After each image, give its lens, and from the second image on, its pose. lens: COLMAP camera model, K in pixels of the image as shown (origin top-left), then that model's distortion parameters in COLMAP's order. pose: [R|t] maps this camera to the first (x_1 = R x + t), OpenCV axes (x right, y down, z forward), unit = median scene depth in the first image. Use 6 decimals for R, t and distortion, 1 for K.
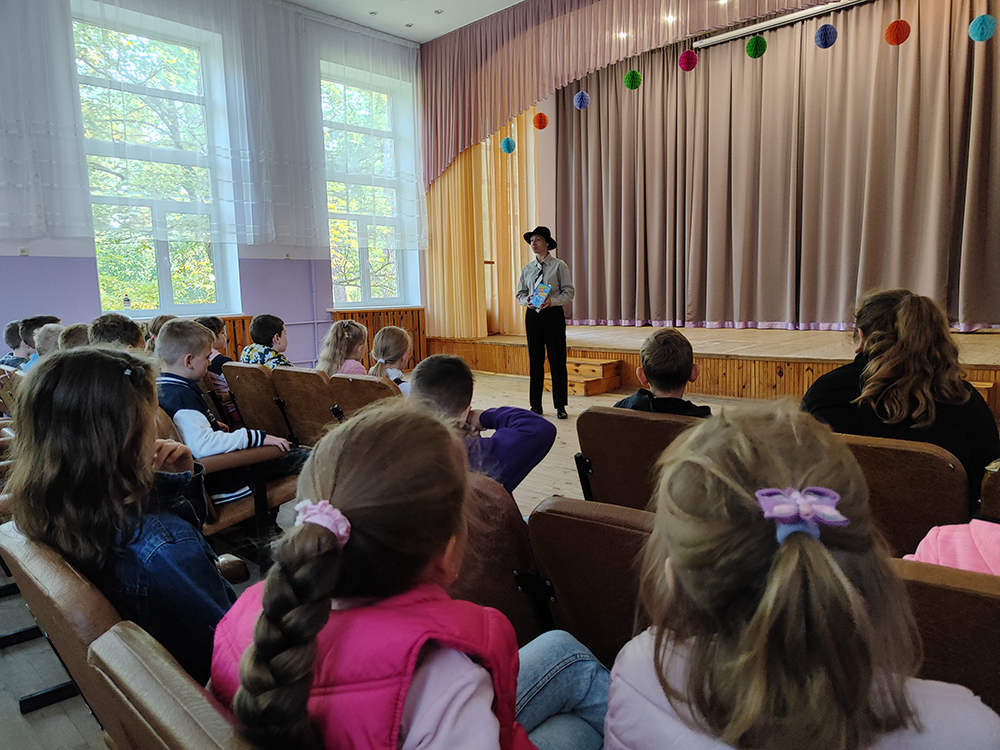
lens RADIAL K [[673.2, 0, 495.4], [0, 673.2, 374.7], [0, 0, 1]] dist [0.004489, -0.007789]
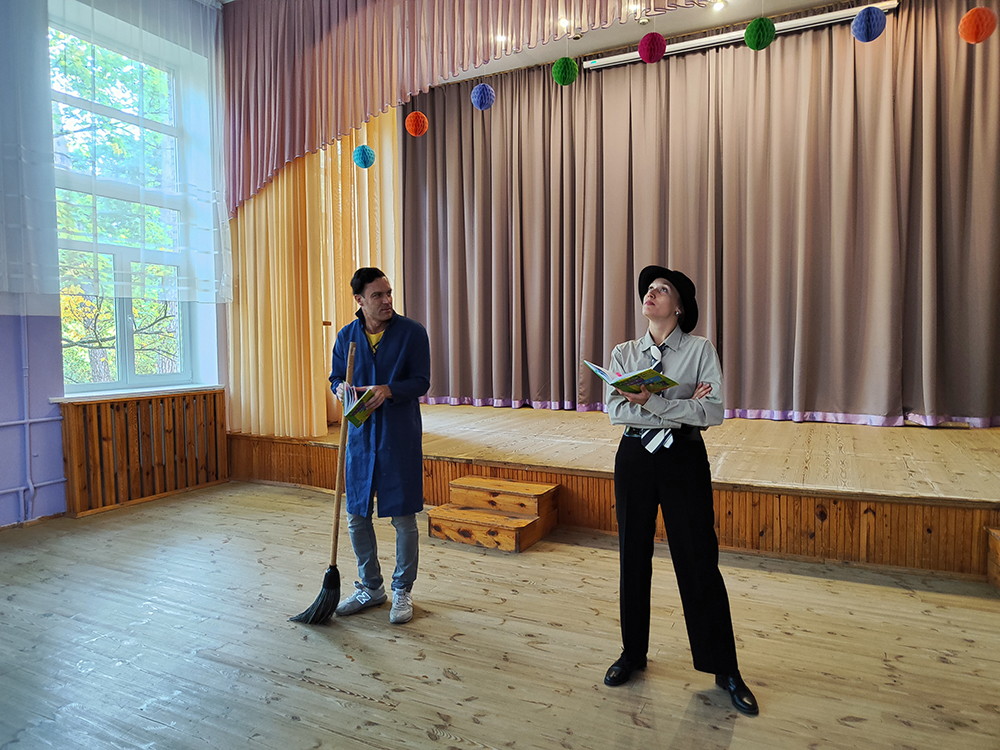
lens RADIAL K [[673.2, 0, 495.4], [0, 673.2, 374.7], [0, 0, 1]] dist [0.004489, -0.007789]
pose [[0.955152, 0.002523, 0.296106, -0.051432], [0.019628, 0.997225, -0.071812, -0.066838], [-0.295465, 0.074403, 0.952452, 0.314398]]
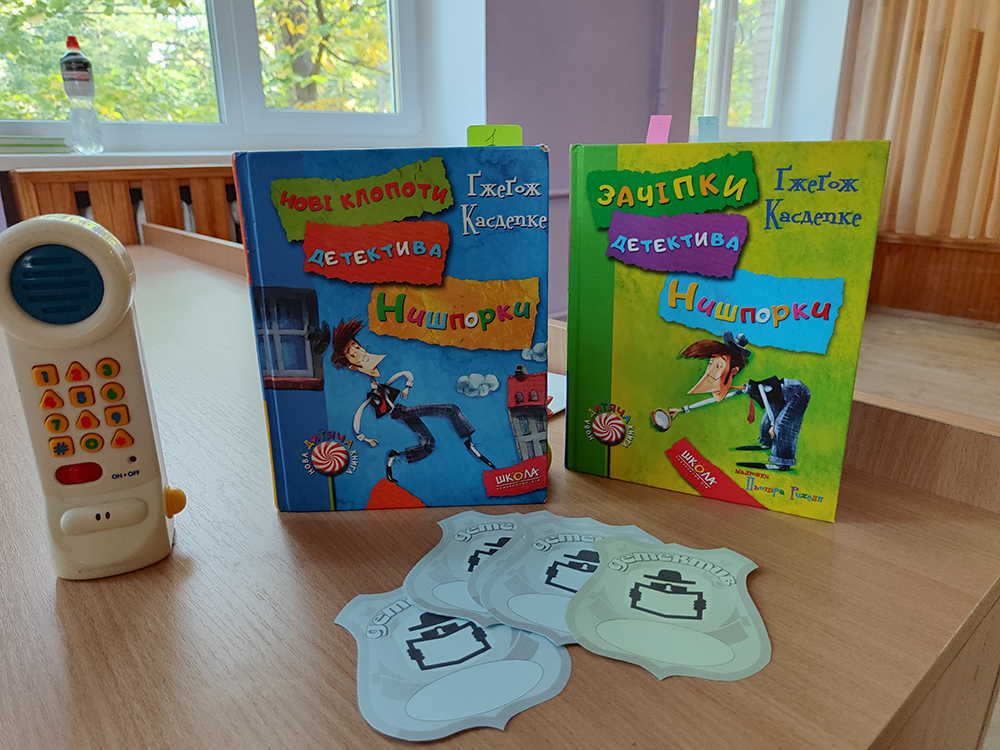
lens RADIAL K [[679.9, 0, 495.6], [0, 679.9, 373.6], [0, 0, 1]] dist [0.000745, -0.005033]
pose [[0.996543, 0.046910, -0.068571, -0.306936], [-0.033298, 0.981671, 0.187654, -0.045773], [0.076117, -0.184722, 0.979839, 0.609739]]
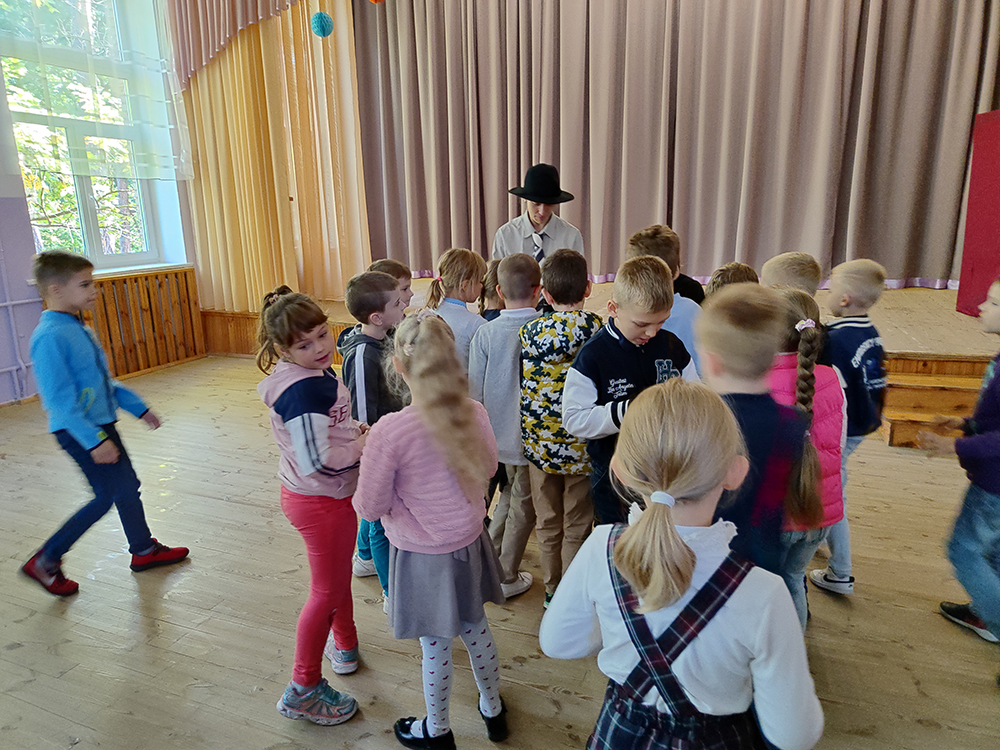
lens RADIAL K [[676.7, 0, 494.9], [0, 676.7, 368.9], [0, 0, 1]] dist [0.001156, -0.001085]
pose [[0.929492, -0.080571, 0.359936, -0.084753], [0.041729, 0.992556, 0.114421, -0.069580], [-0.366475, -0.091334, 0.925934, 0.273652]]
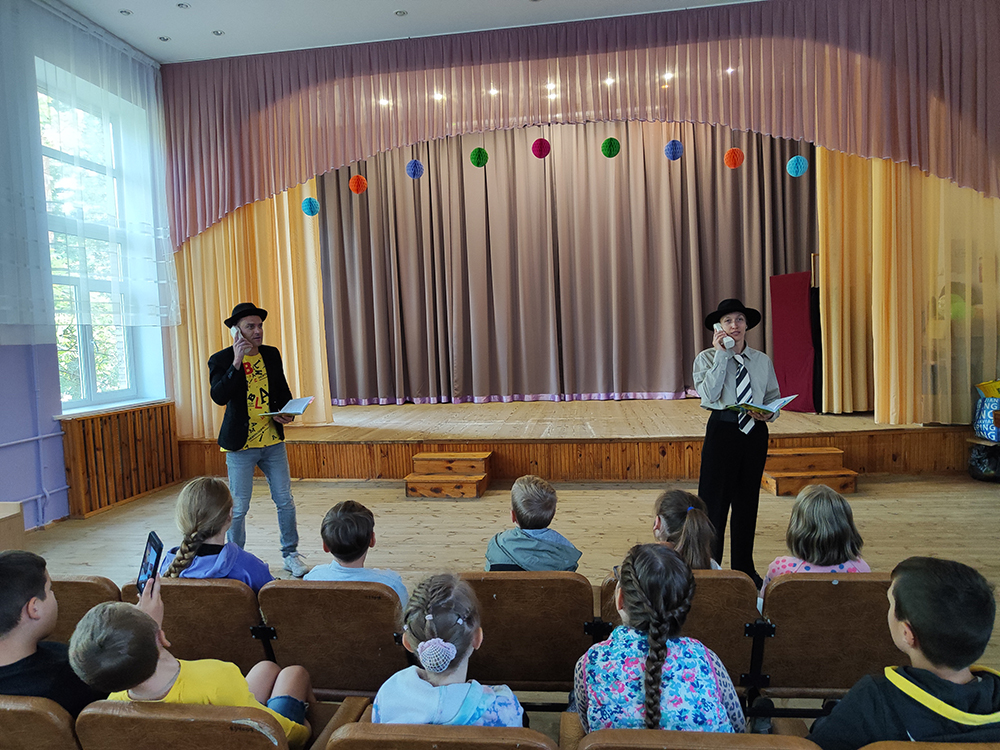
lens RADIAL K [[668.3, 0, 490.5], [0, 668.3, 374.1], [0, 0, 1]] dist [0.020386, -0.020733]
pose [[0.812704, -0.040531, 0.581265, -0.277558], [0.089160, 0.994480, -0.055316, -0.062263], [-0.575815, 0.096782, 0.811832, 0.197908]]
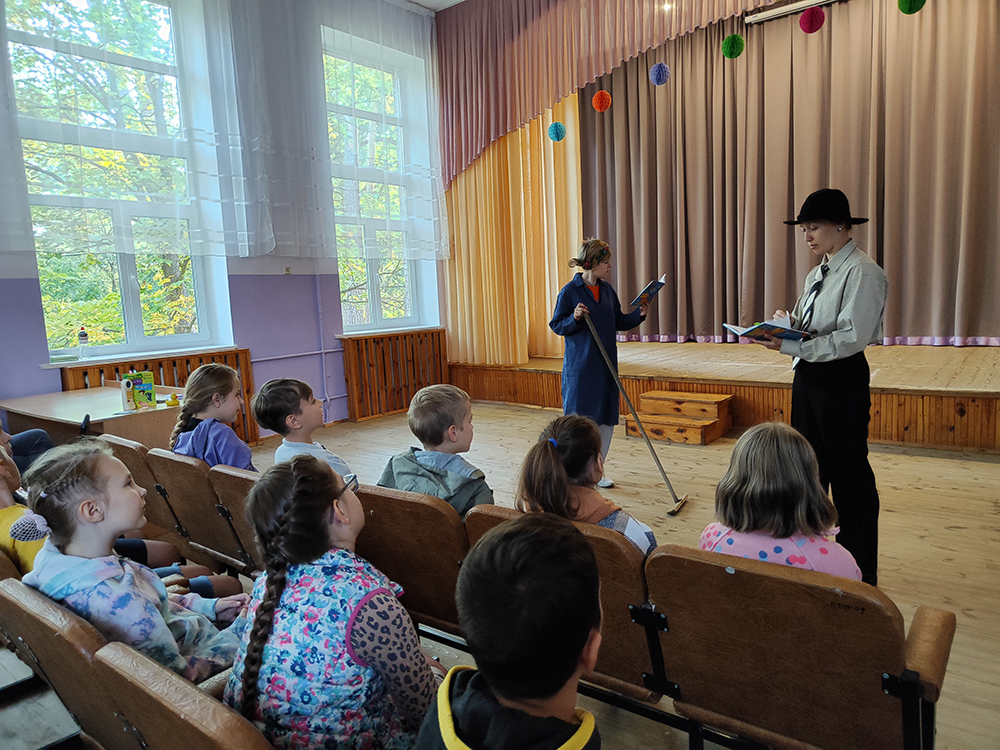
lens RADIAL K [[673.2, 0, 495.4], [0, 673.2, 374.7], [0, 0, 1]] dist [0.004489, -0.007789]
pose [[0.996044, -0.029338, 0.083874, -0.125935], [0.029919, 0.999536, -0.005670, -0.039071], [-0.083669, 0.008157, 0.996460, 0.178602]]
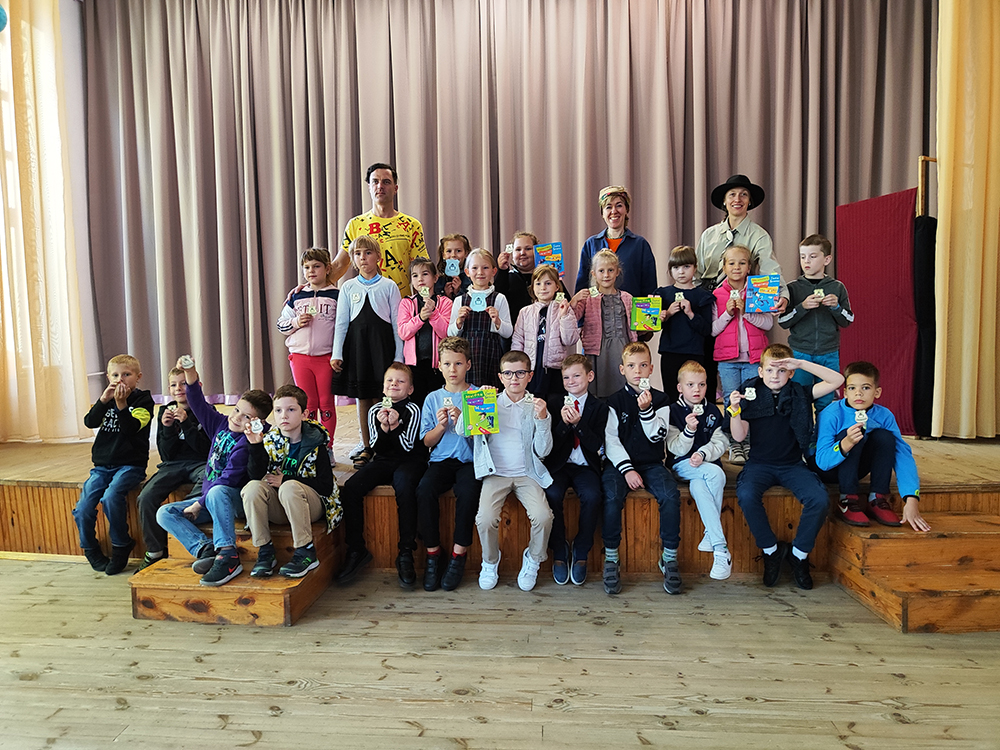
lens RADIAL K [[673.2, 0, 495.4], [0, 673.2, 374.7], [0, 0, 1]] dist [0.004489, -0.007789]
pose [[0.776506, -0.028925, 0.629445, -0.007196], [0.072142, 0.996458, -0.043207, -0.069671], [-0.625966, 0.078960, 0.775843, 0.460861]]
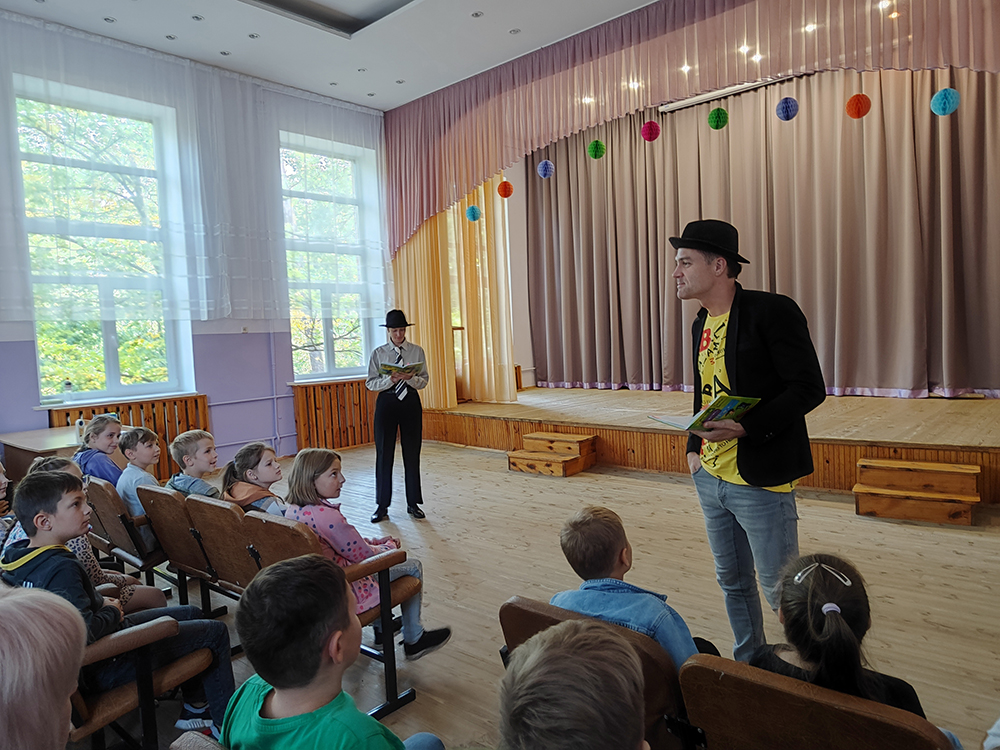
lens RADIAL K [[679.9, 0, 495.6], [0, 679.9, 373.6], [0, 0, 1]] dist [0.000745, -0.005033]
pose [[0.999531, -0.019258, 0.023793, 0.021753], [0.020876, 0.997347, -0.069741, -0.036699], [-0.022387, 0.070205, 0.997281, 0.030760]]
